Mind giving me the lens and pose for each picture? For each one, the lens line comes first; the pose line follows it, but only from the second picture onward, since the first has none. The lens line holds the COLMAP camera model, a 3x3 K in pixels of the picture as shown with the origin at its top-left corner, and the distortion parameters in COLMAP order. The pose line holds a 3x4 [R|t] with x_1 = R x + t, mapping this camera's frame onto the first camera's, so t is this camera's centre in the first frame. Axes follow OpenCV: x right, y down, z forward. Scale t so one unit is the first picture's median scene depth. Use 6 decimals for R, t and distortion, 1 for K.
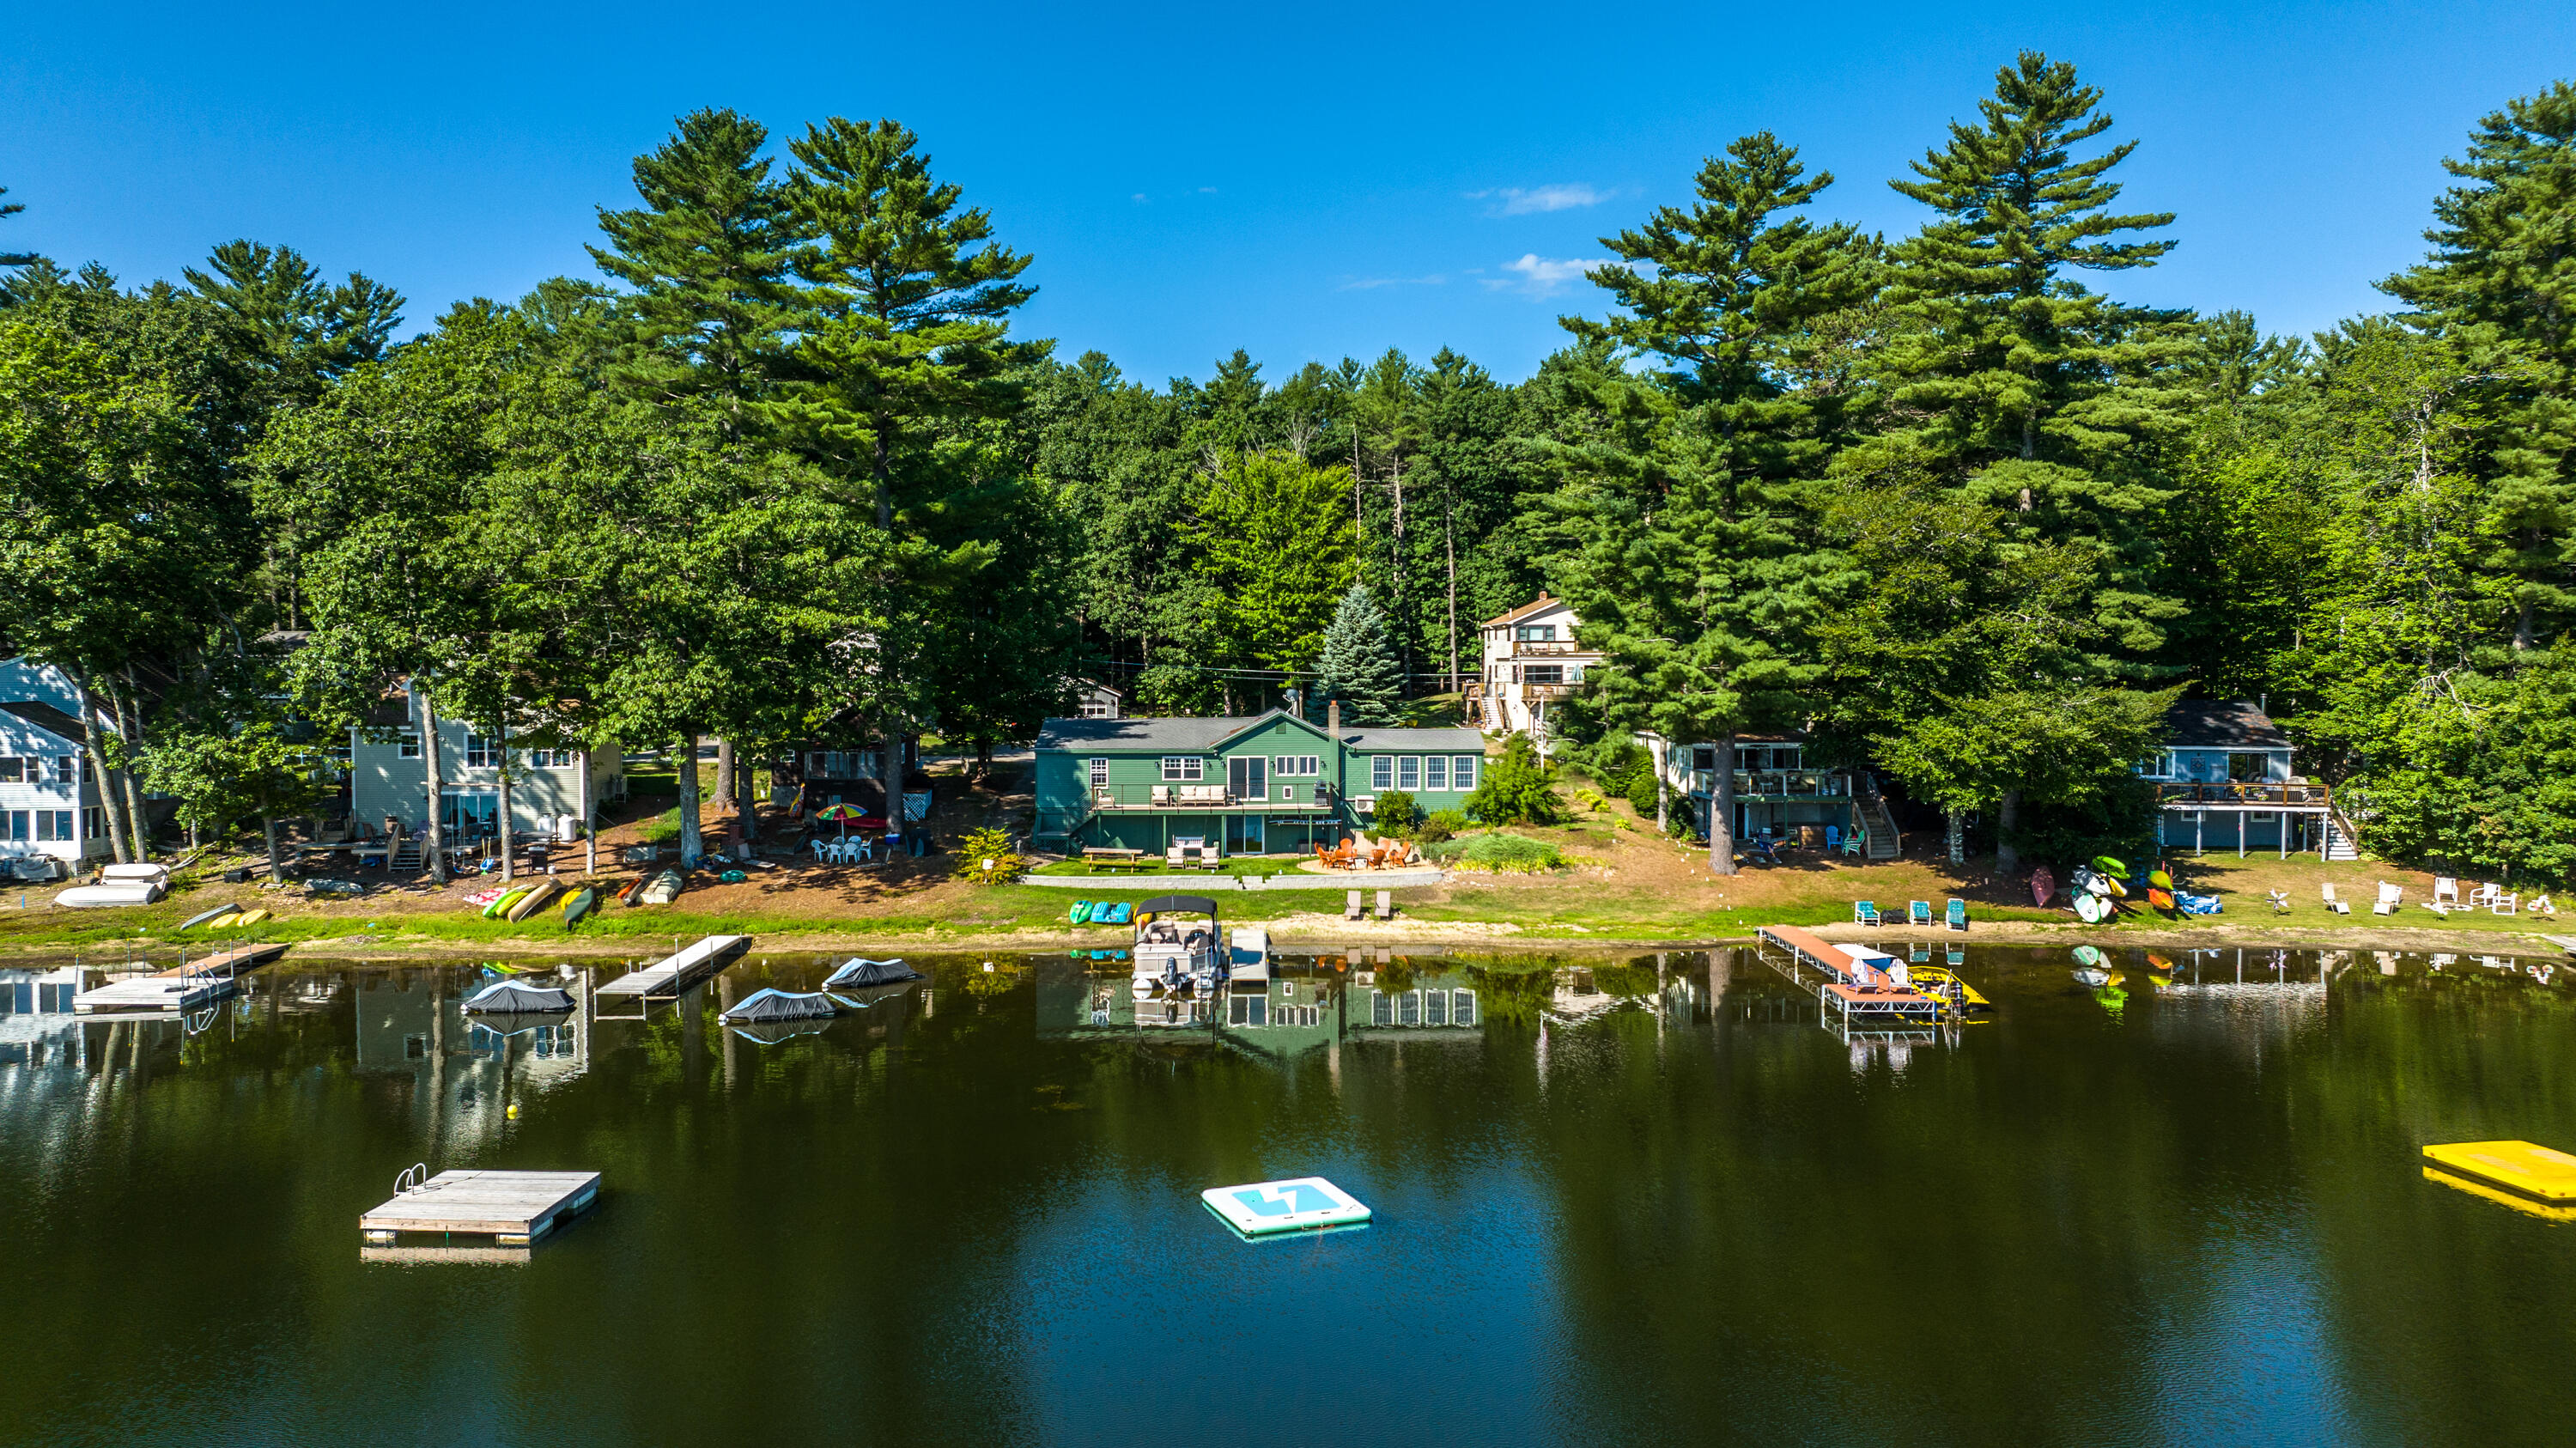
lens RADIAL K [[1811.6, 0, 1280.6], [0, 1811.6, 729.5], [0, 0, 1]] dist [-0.030610, 0.026983]
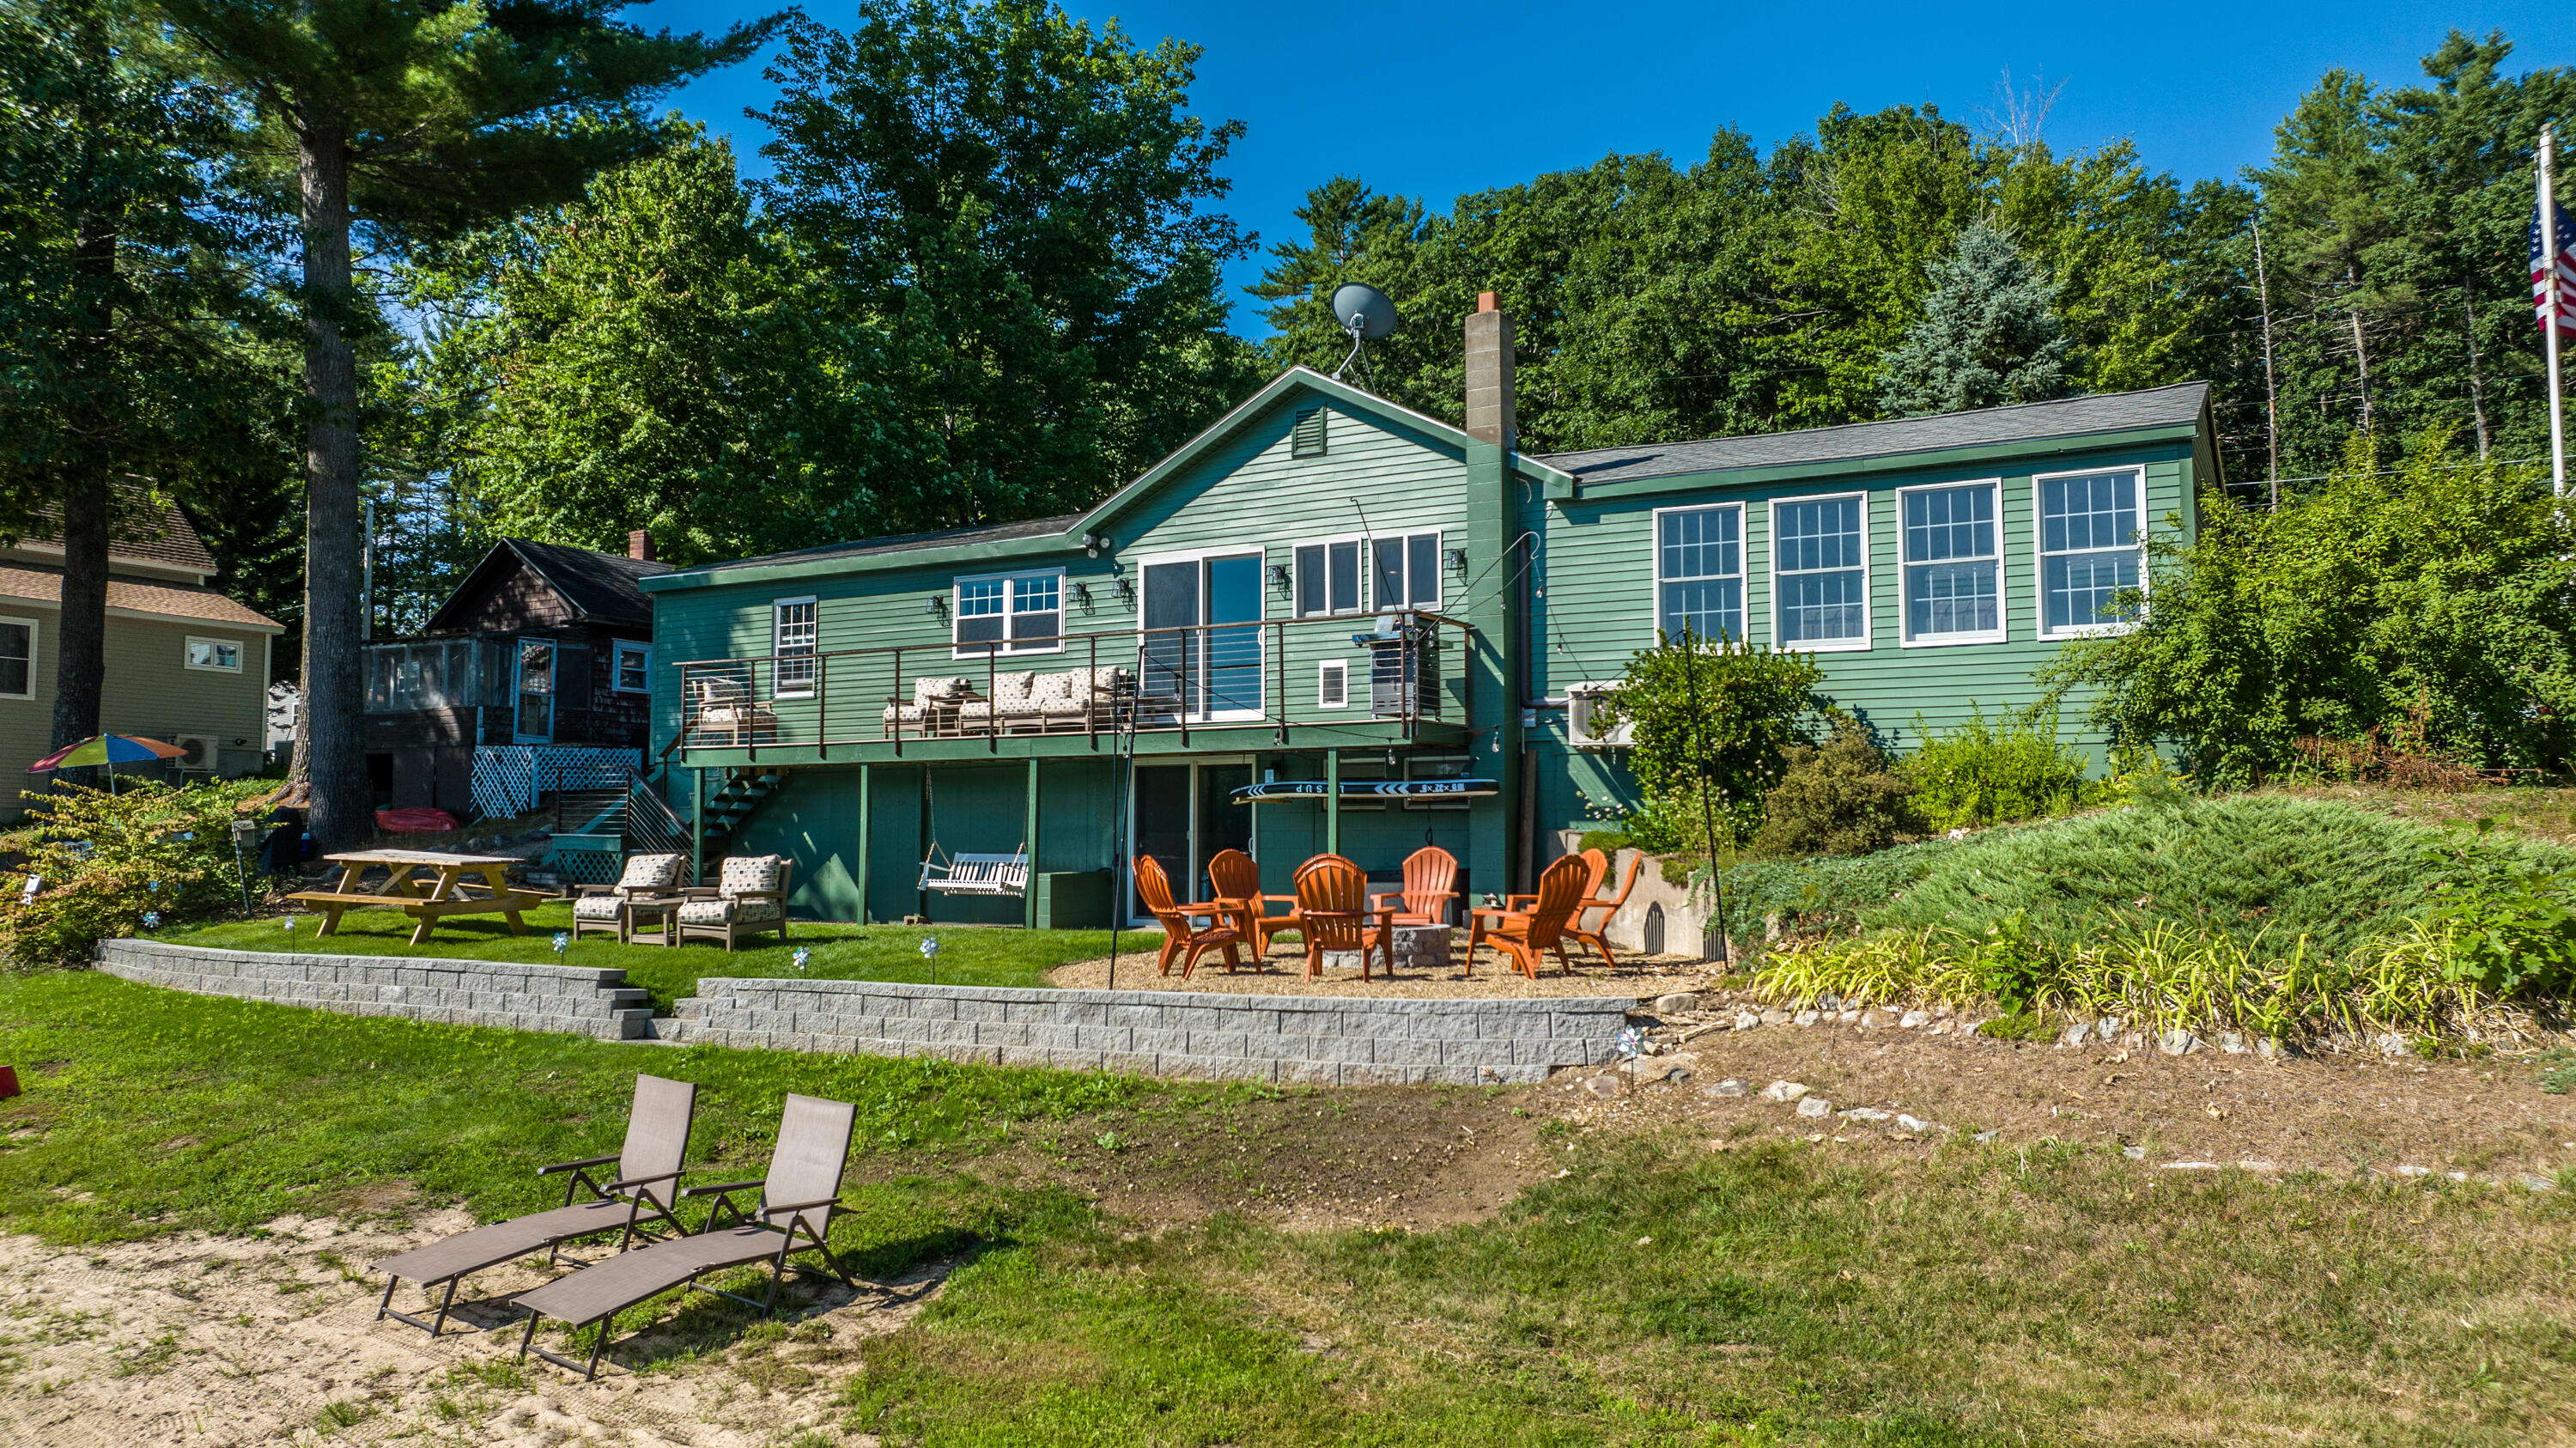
lens RADIAL K [[1811.6, 0, 1300.0], [0, 1811.6, 723.7], [0, 0, 1]] dist [-0.030610, 0.026983]
pose [[0.854673, -0.034101, -0.518045, 0.132096], [-0.018115, 0.995274, -0.095401, 0.065408], [0.518850, 0.090921, 0.850016, 0.793461]]
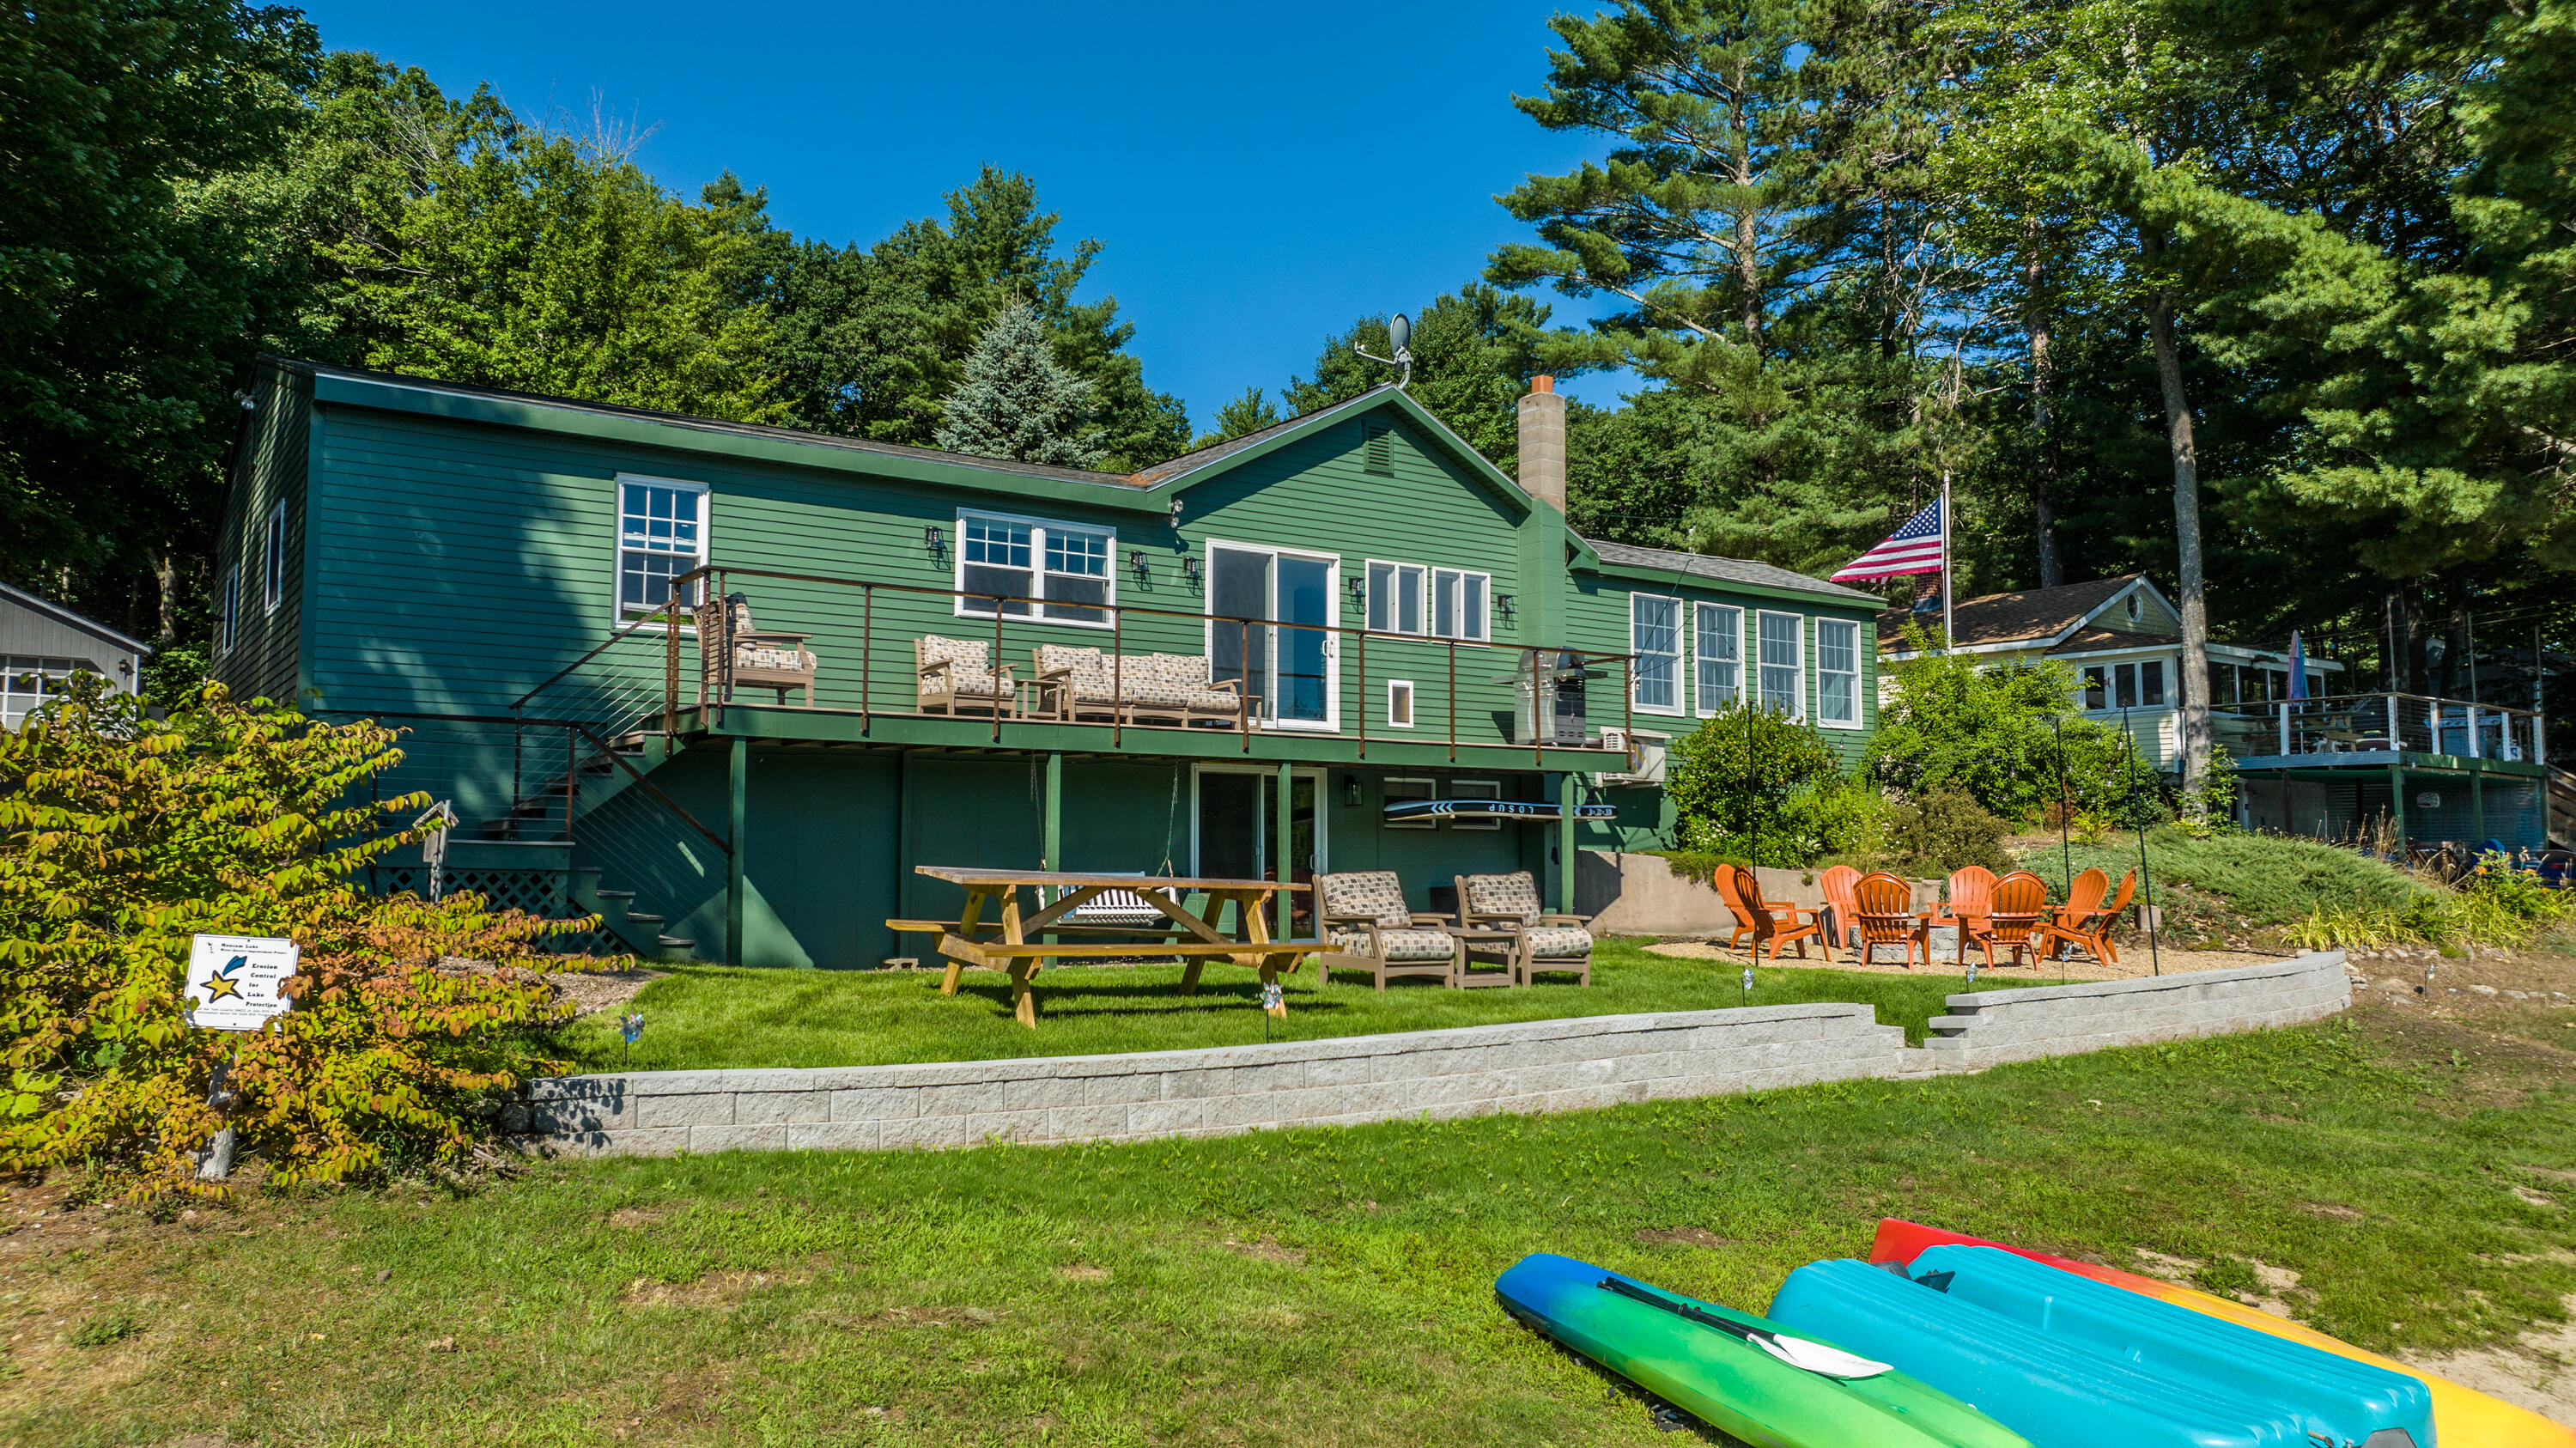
lens RADIAL K [[1811.6, 0, 1299.9], [0, 1811.6, 737.1], [0, 0, 1]] dist [-0.030610, 0.026983]
pose [[0.823672, 0.043718, 0.565379, -0.156307], [0.008717, 0.995930, -0.089711, 0.063703], [-0.566999, 0.078821, 0.819938, 0.805504]]
